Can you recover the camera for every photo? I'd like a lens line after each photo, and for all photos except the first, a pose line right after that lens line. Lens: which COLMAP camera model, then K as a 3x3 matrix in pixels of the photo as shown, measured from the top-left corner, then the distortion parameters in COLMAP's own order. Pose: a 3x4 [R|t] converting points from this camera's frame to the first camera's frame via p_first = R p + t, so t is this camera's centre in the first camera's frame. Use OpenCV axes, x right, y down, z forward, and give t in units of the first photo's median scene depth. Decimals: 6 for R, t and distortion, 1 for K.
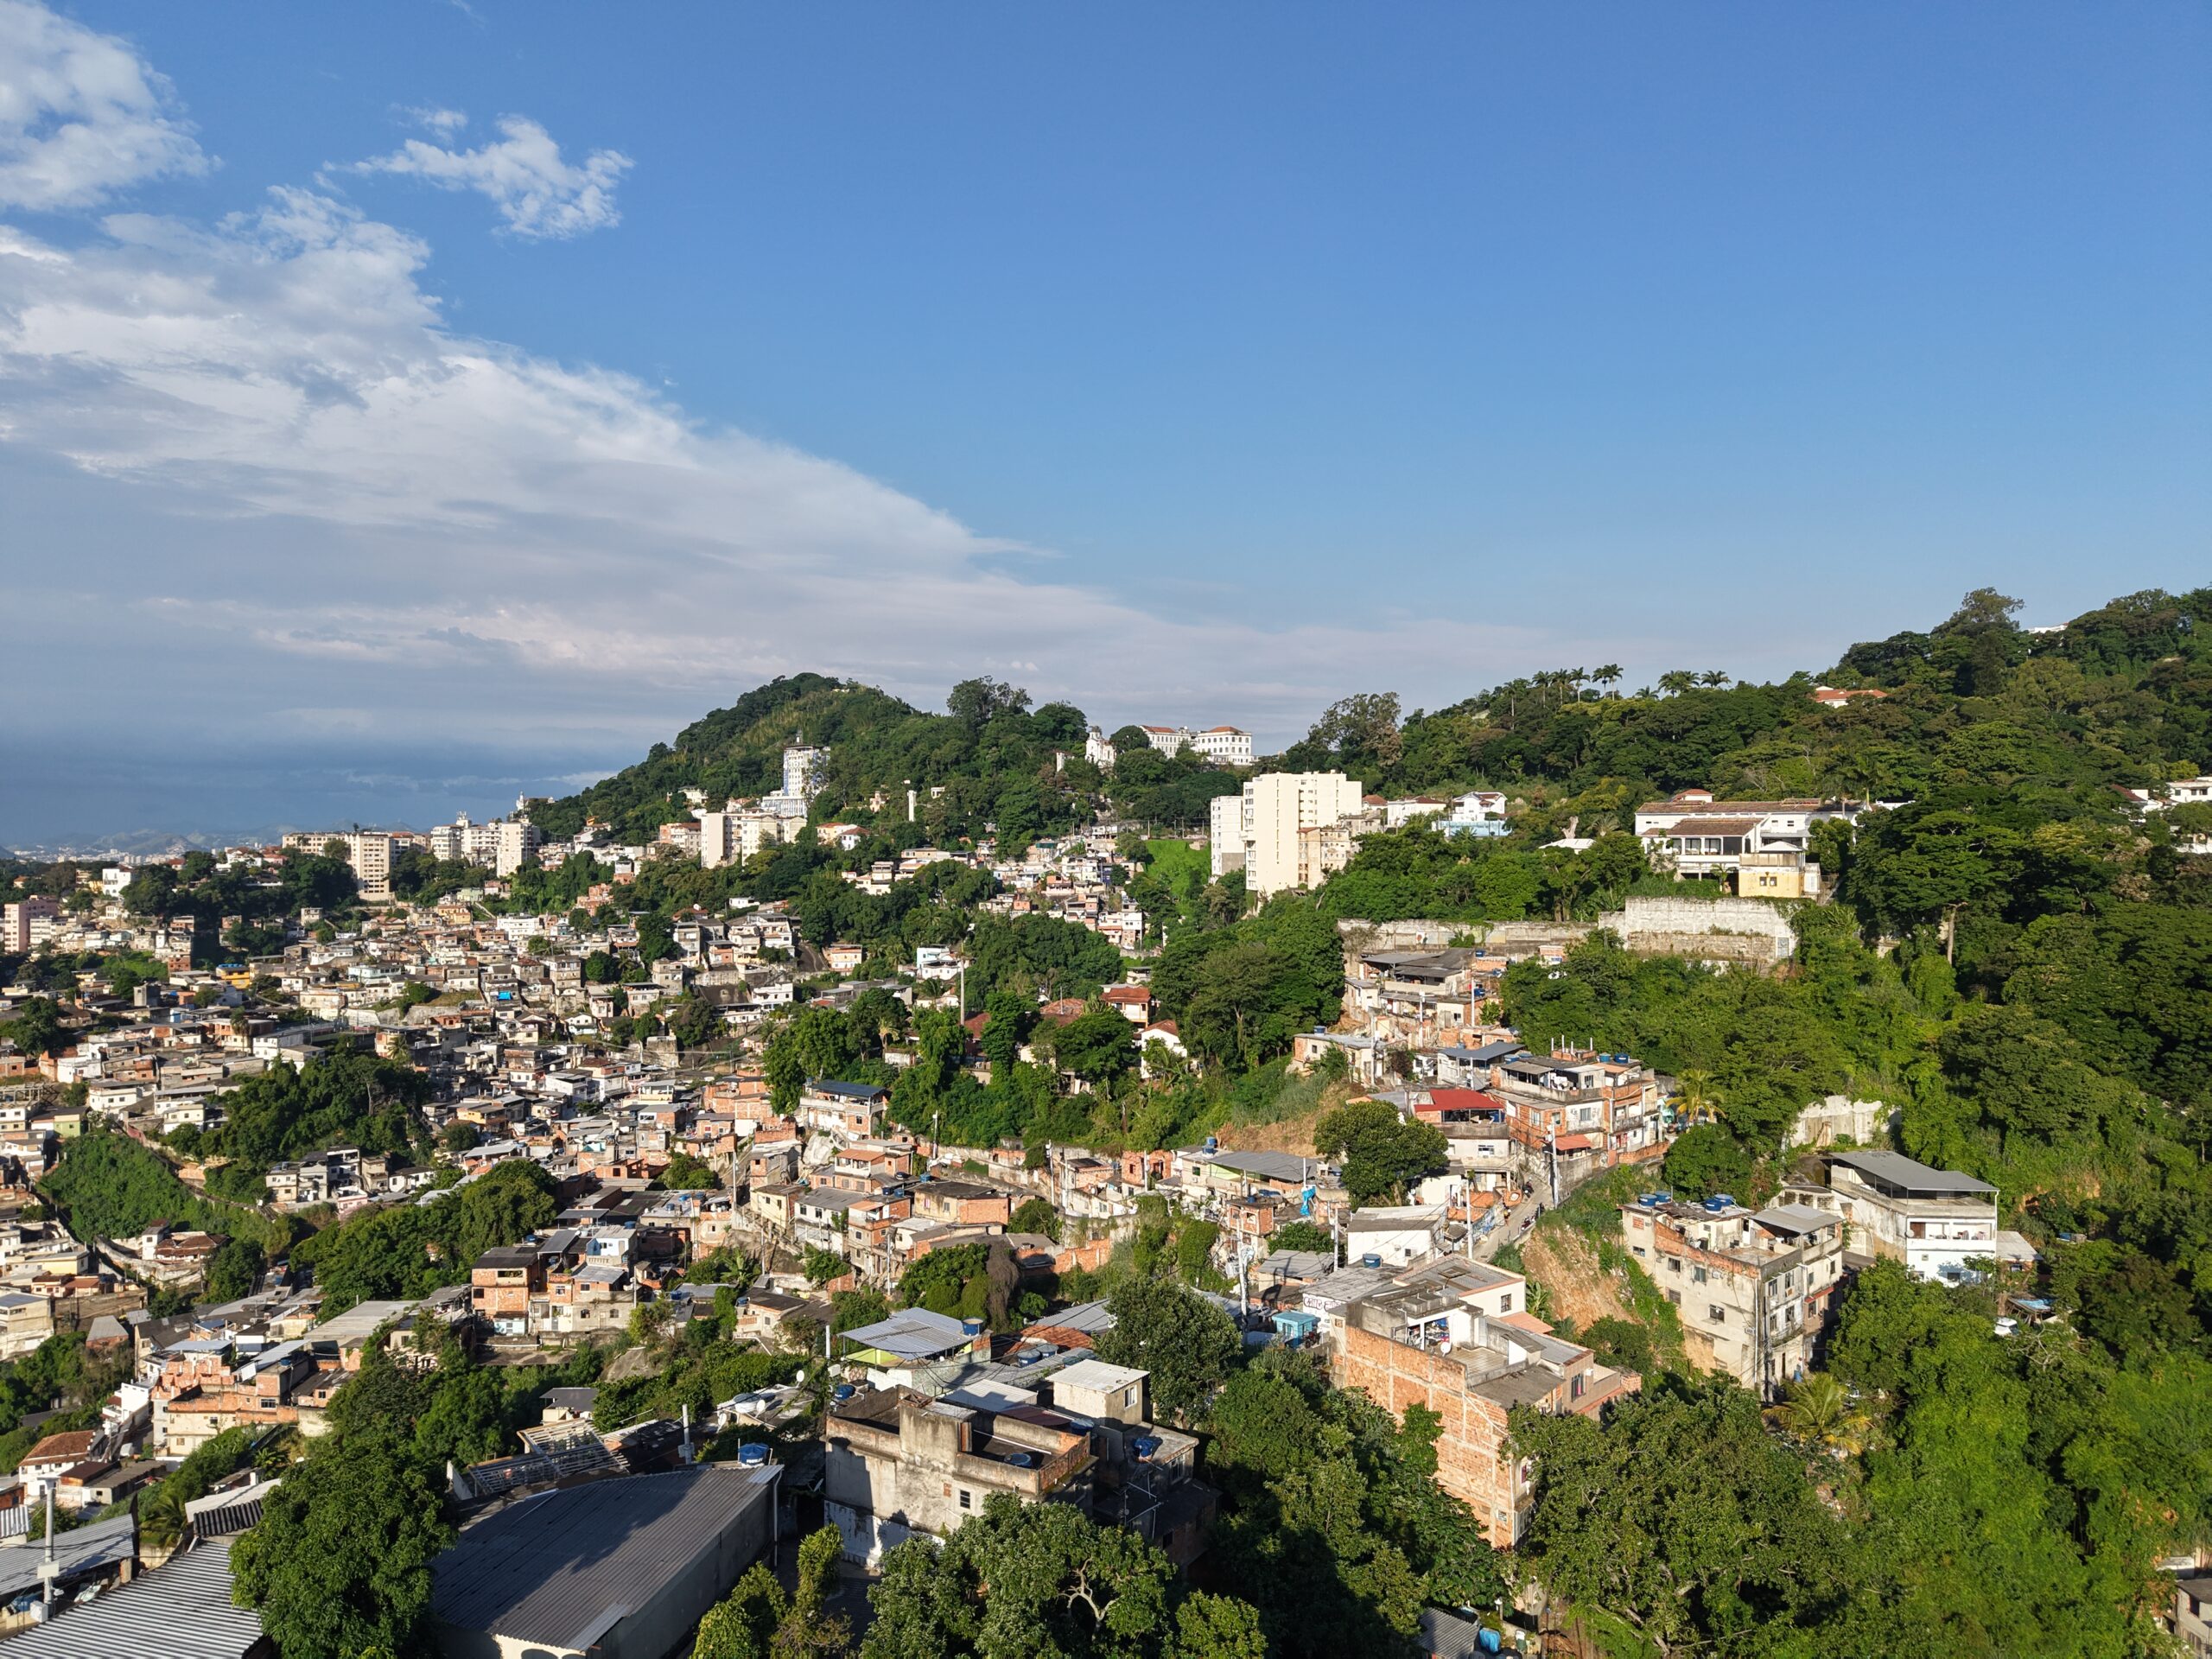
lens RADIAL K [[1476.0, 0, 1094.5], [0, 1476.0, 831.5], [0, 0, 1]] dist [0.025047, -0.020457]
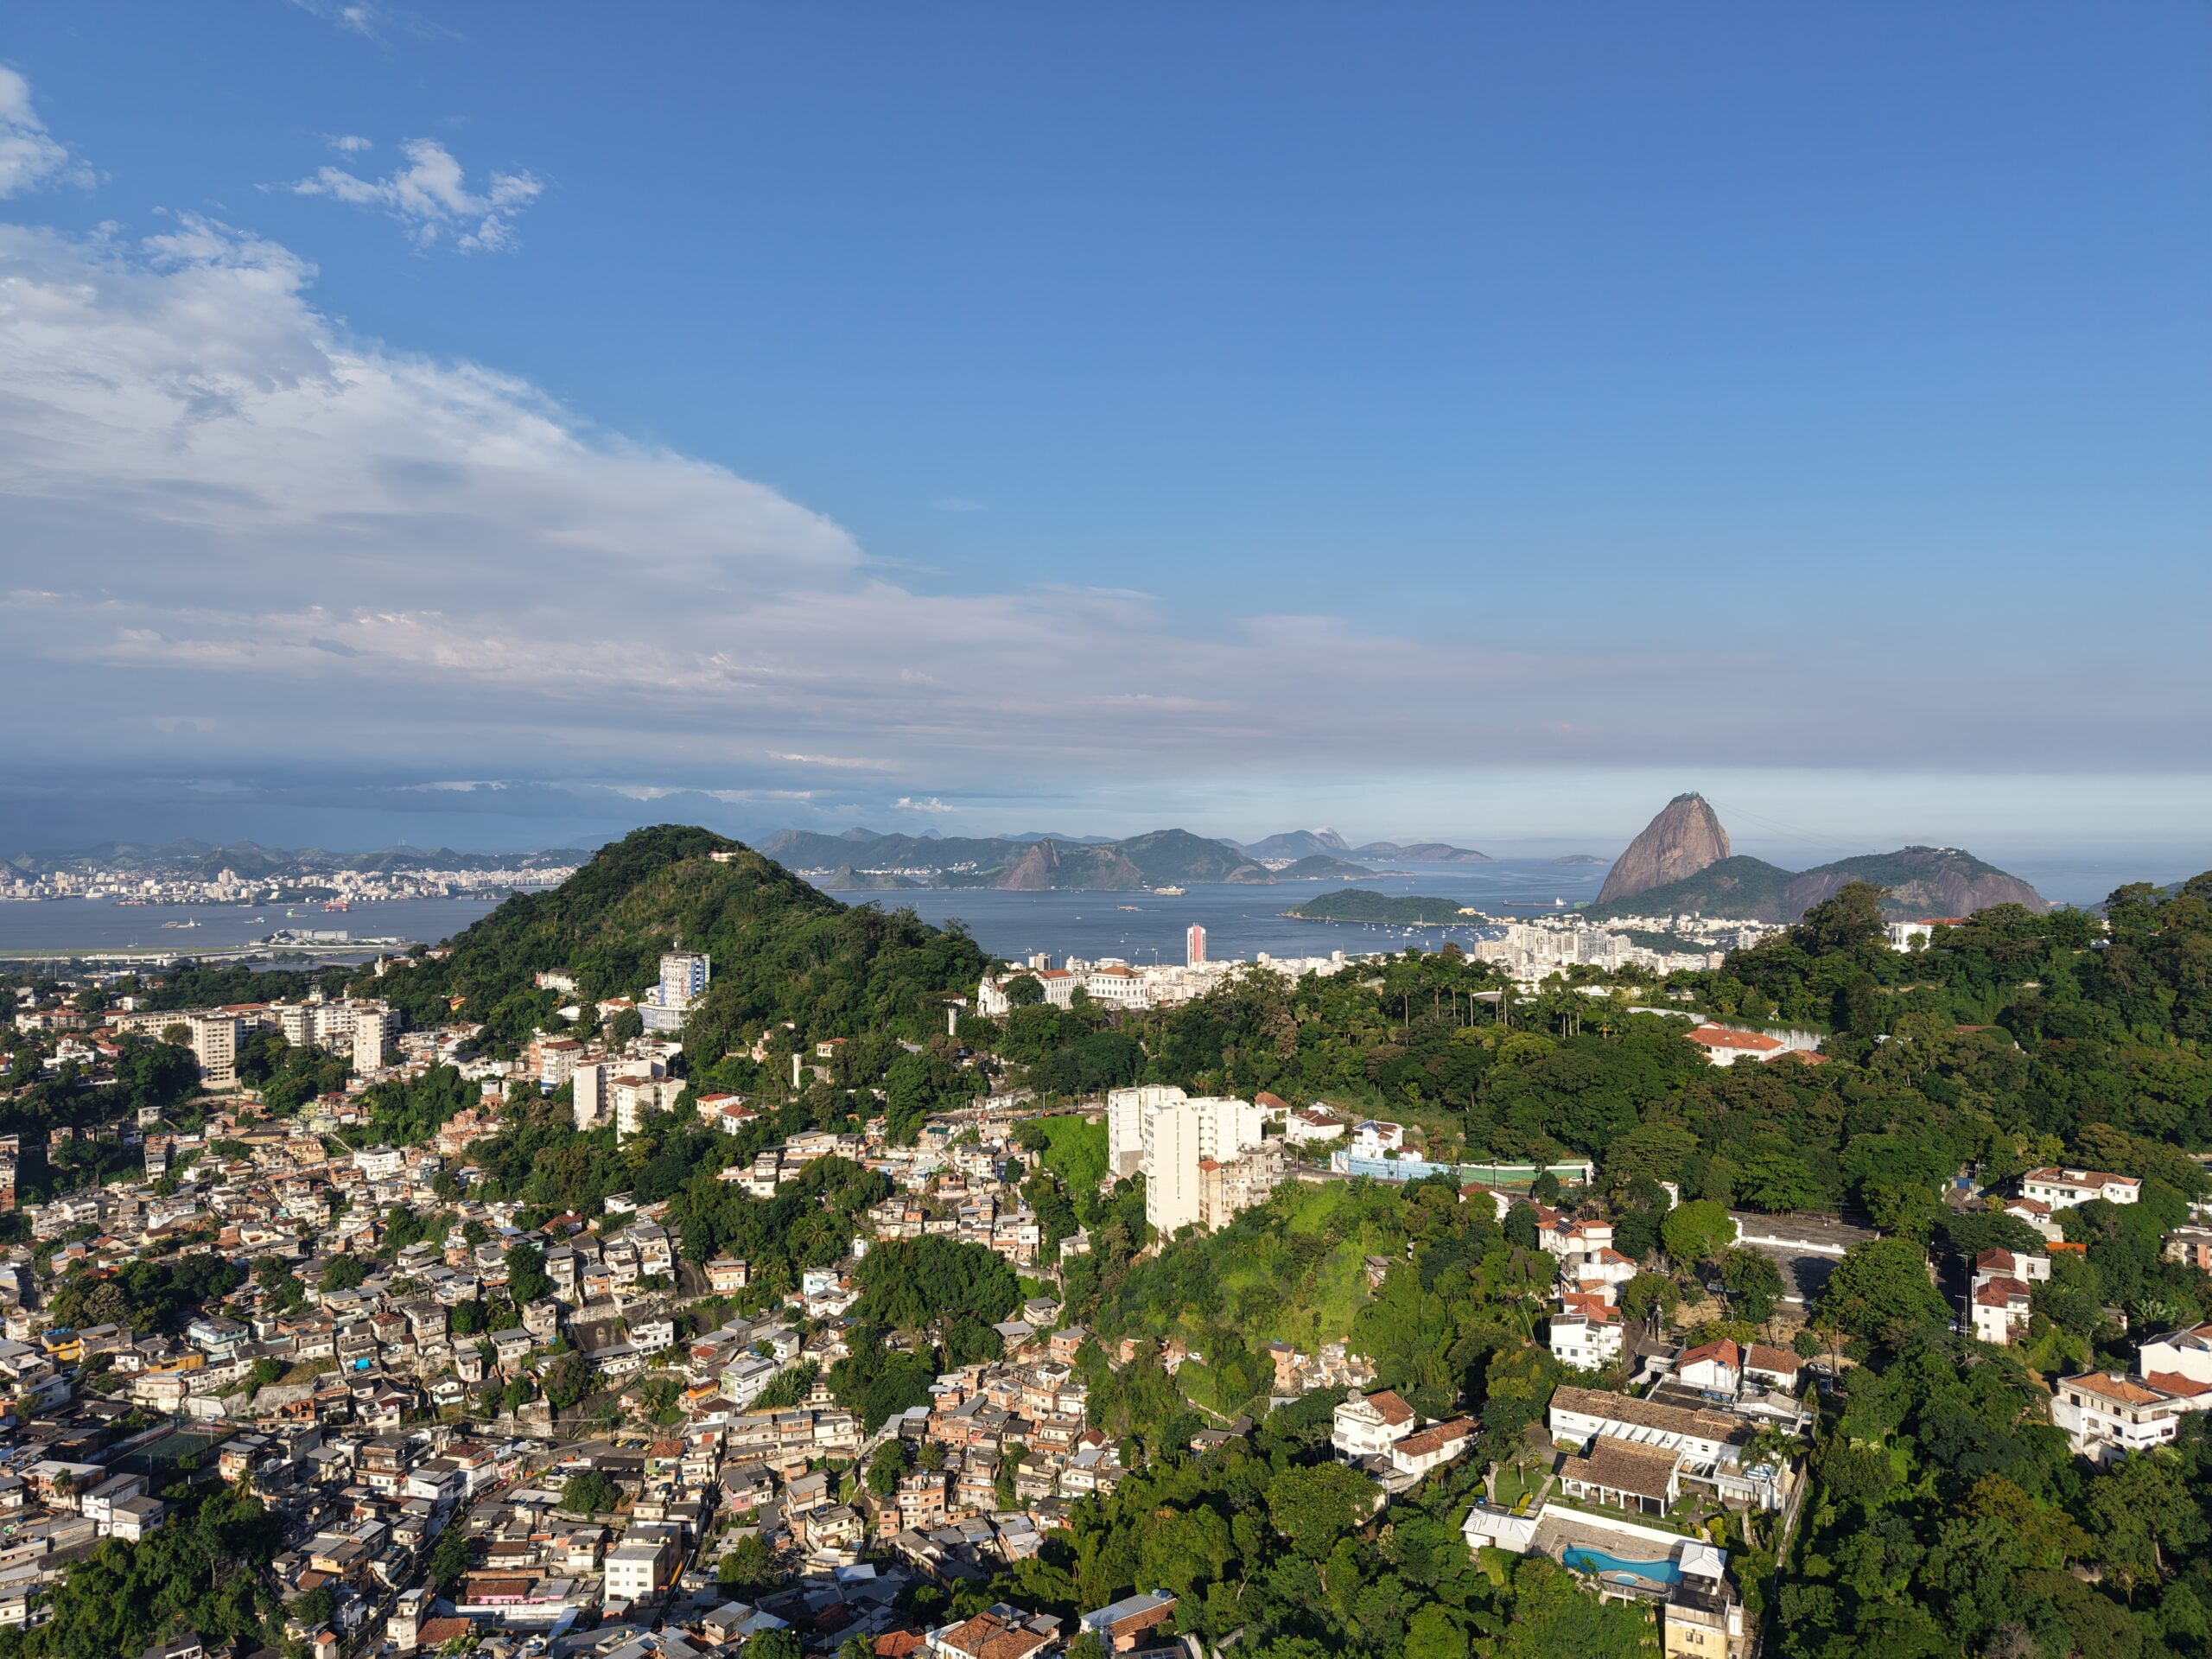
lens RADIAL K [[1476.0, 0, 1092.0], [0, 1476.0, 831.3], [0, 0, 1]] dist [0.025047, -0.020457]
pose [[0.996893, 0.000395, 0.078769, -0.009789], [-0.001170, 0.999951, 0.009802, -0.234660], [-0.078761, -0.009864, 0.996845, 0.023864]]
